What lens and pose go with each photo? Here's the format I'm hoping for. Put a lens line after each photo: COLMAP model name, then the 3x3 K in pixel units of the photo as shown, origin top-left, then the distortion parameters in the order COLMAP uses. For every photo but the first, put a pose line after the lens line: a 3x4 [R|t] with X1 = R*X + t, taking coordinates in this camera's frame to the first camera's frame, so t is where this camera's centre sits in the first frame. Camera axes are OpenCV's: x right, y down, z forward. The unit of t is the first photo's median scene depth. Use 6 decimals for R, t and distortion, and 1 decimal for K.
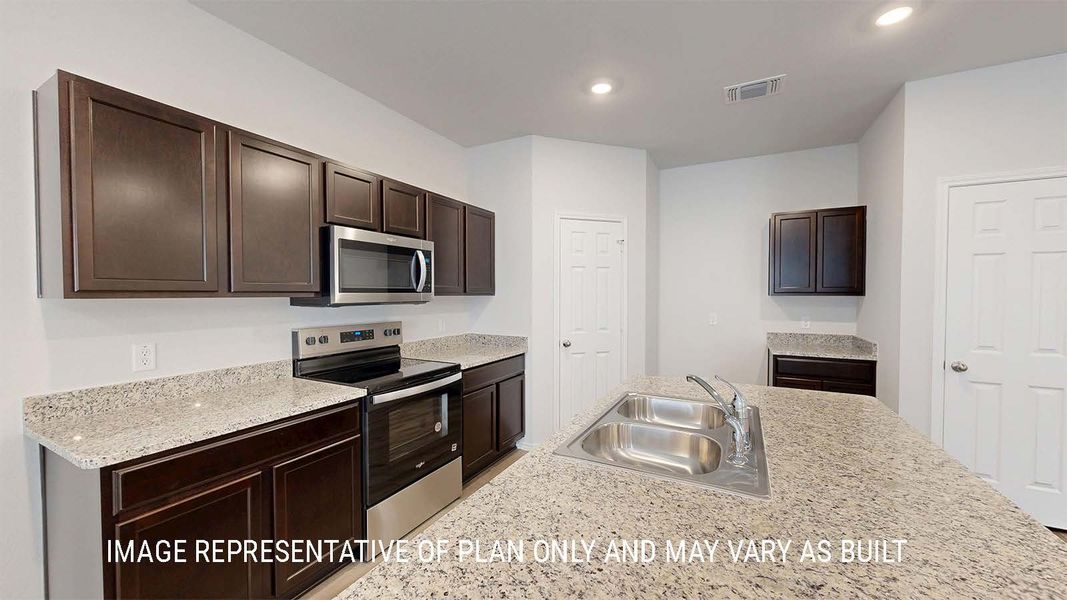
lens RADIAL K [[392.4, 0, 533.5], [0, 392.4, 300.0], [0, 0, 1]] dist [0.000467, 0.000027]
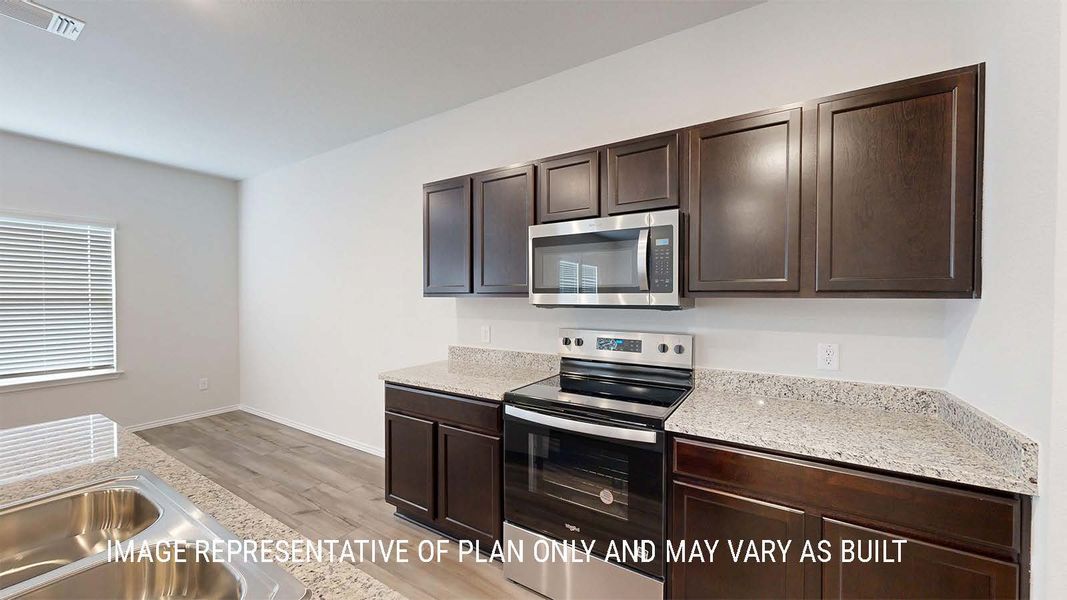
lens RADIAL K [[386.6, 0, 524.8], [0, 386.6, 300.8], [0, 0, 1]] dist [0.000583, 0.000047]
pose [[-0.076697, 0.015857, -0.996928, 0.411172], [-0.012947, 0.999773, 0.016898, -0.014365], [0.996970, 0.014203, -0.076475, 0.916230]]
